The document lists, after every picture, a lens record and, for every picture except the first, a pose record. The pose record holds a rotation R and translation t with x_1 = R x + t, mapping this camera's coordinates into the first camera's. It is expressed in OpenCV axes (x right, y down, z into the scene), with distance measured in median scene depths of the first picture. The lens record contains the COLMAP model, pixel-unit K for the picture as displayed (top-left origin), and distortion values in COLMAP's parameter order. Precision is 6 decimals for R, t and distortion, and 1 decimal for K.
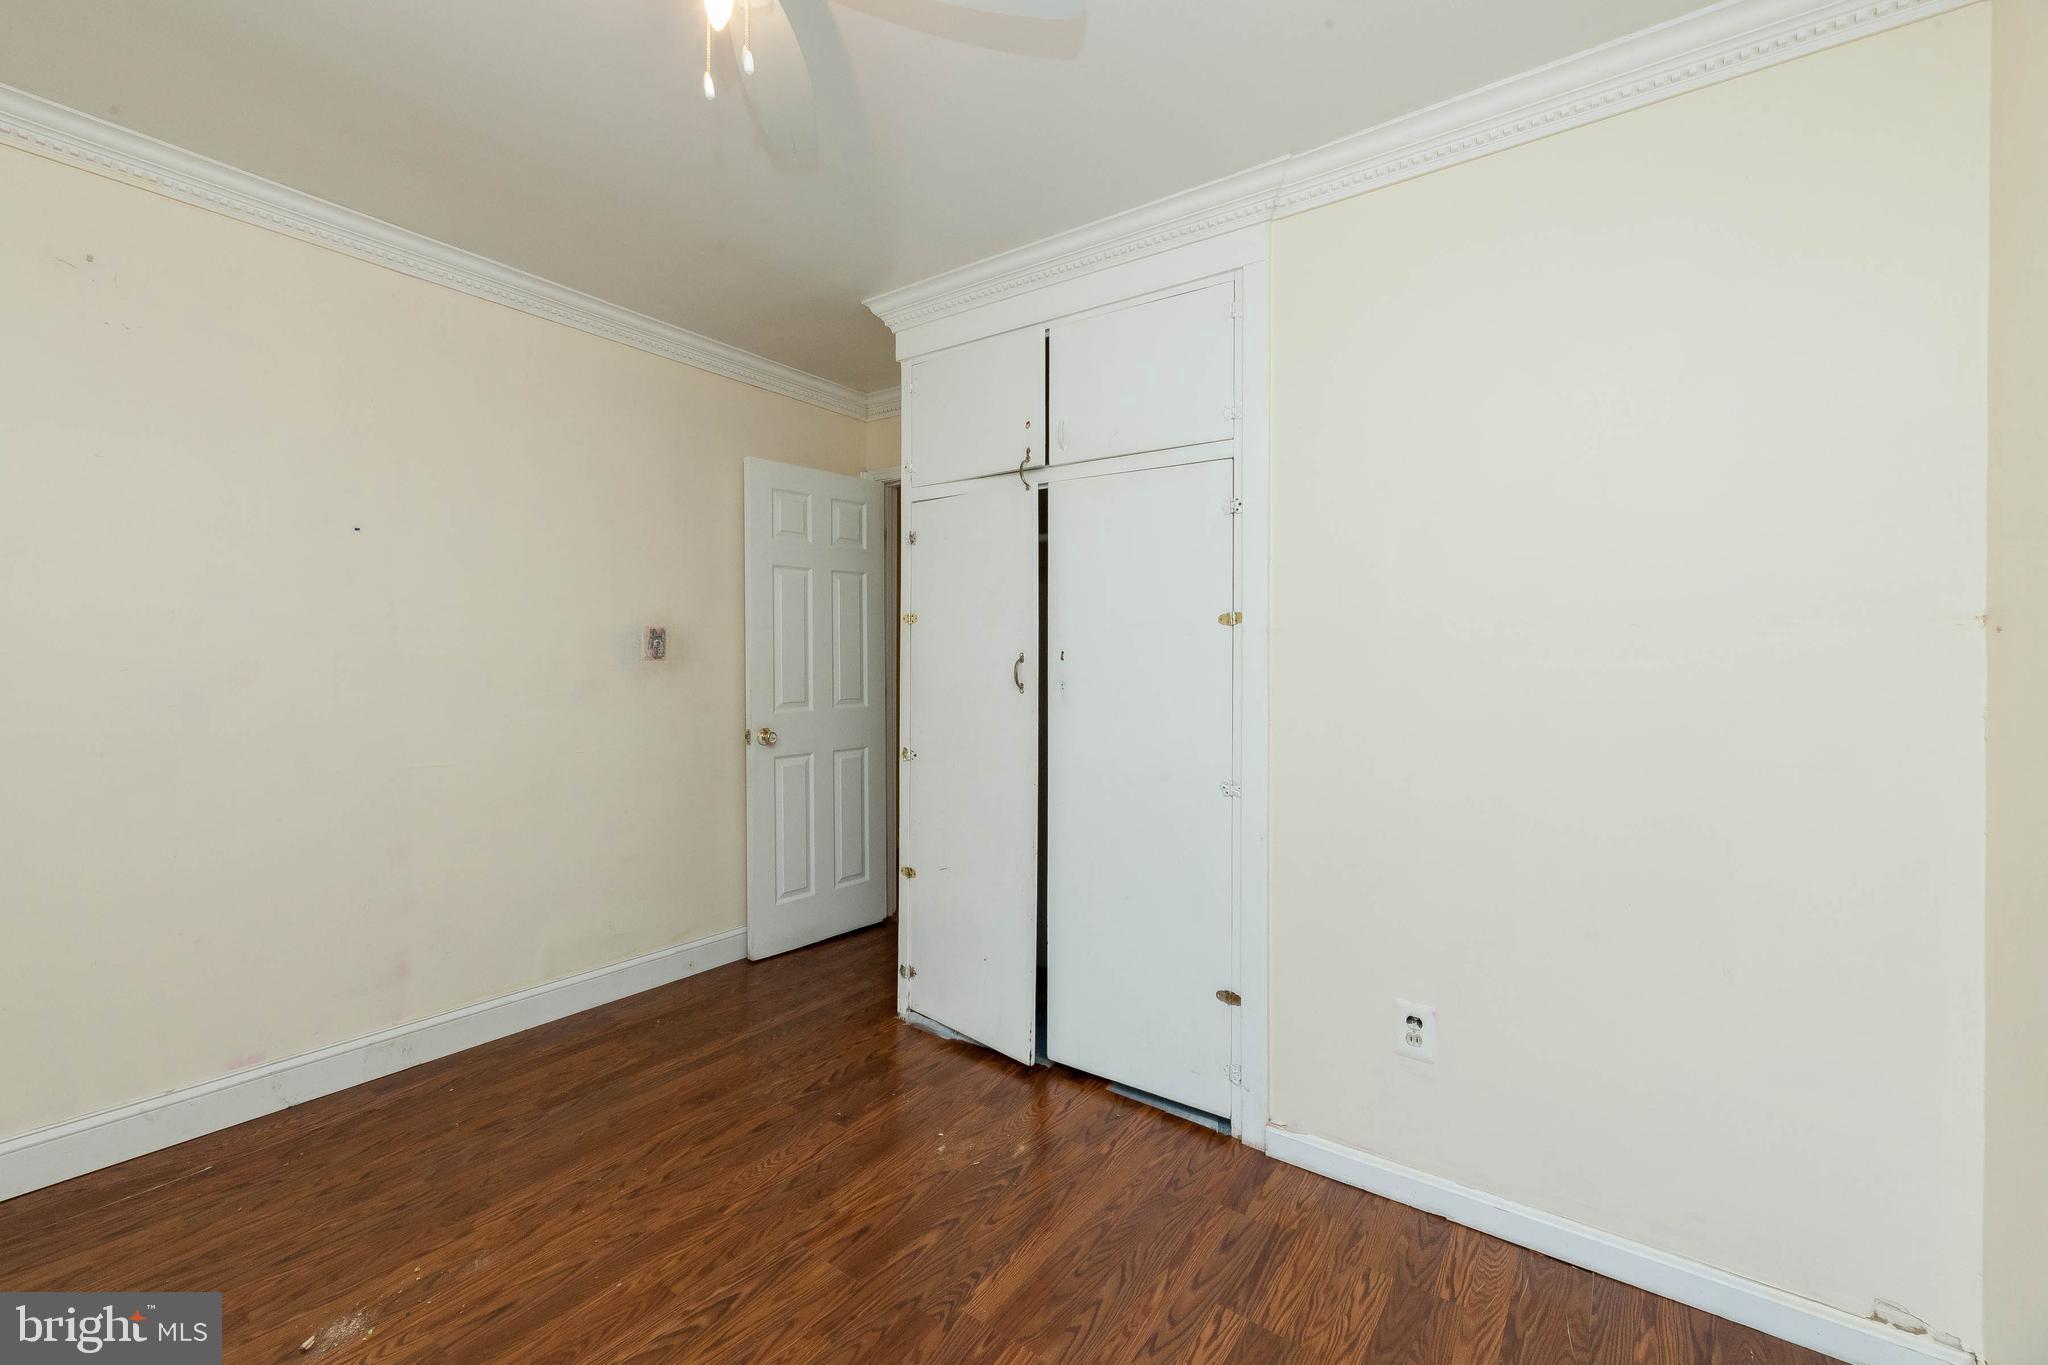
lens RADIAL K [[841.3, 0, 1025.9], [0, 841.3, 671.8], [0, 0, 1]] dist [0.001661, 0.000066]
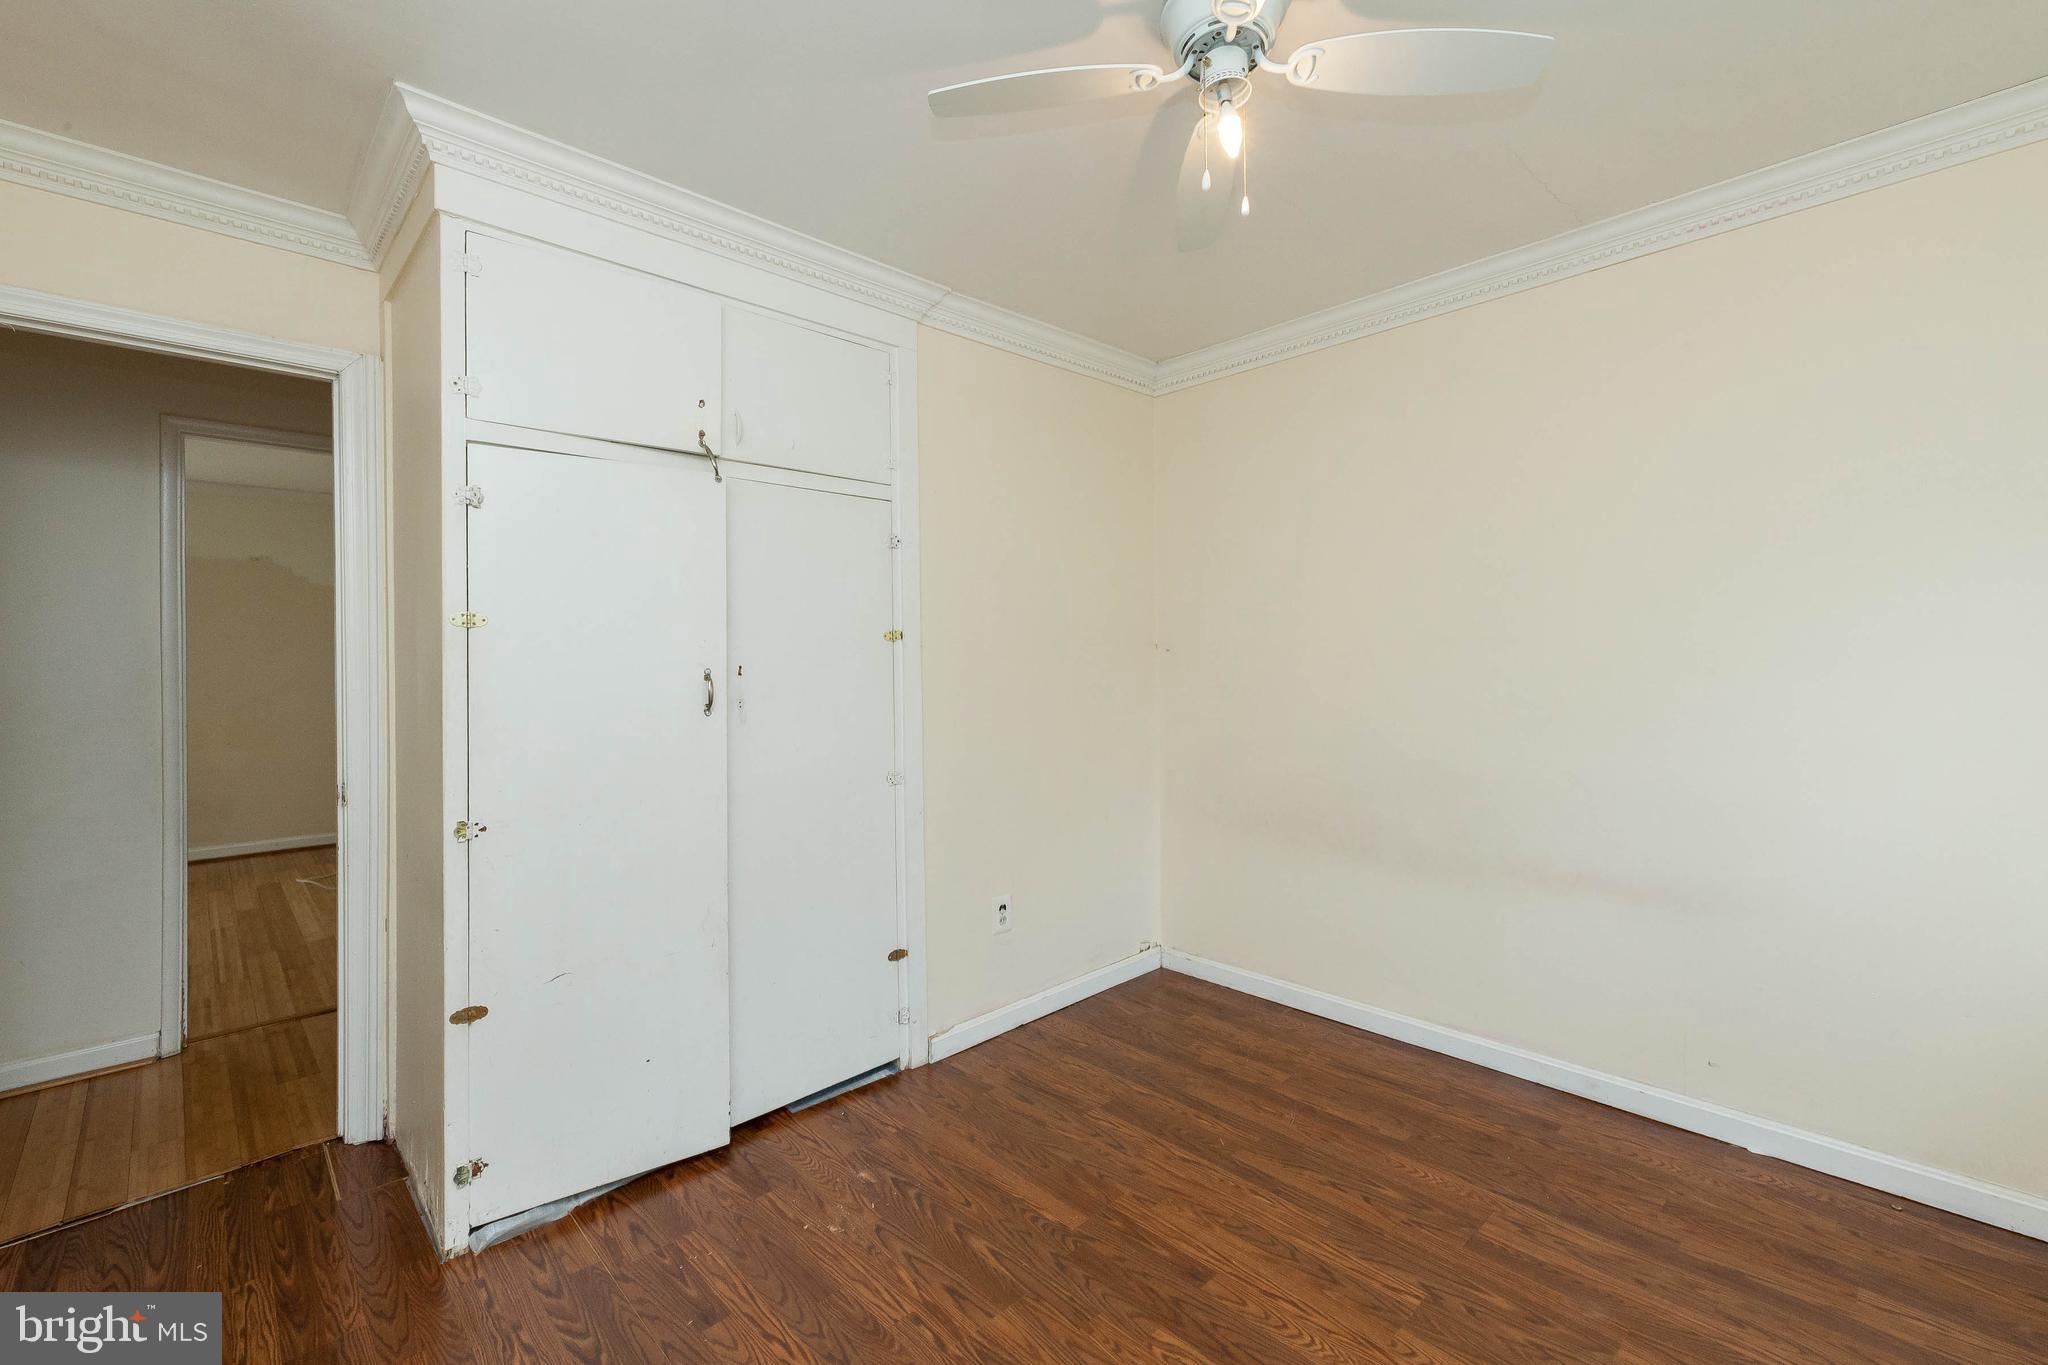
lens RADIAL K [[864.7, 0, 997.4], [0, 864.7, 653.6], [0, 0, 1]] dist [0.000804, -0.000156]
pose [[0.192943, -0.008111, 0.981176, -1.042620], [0.024257, 0.999700, 0.003494, -0.043506], [-0.980910, 0.023126, 0.193082, 0.696767]]
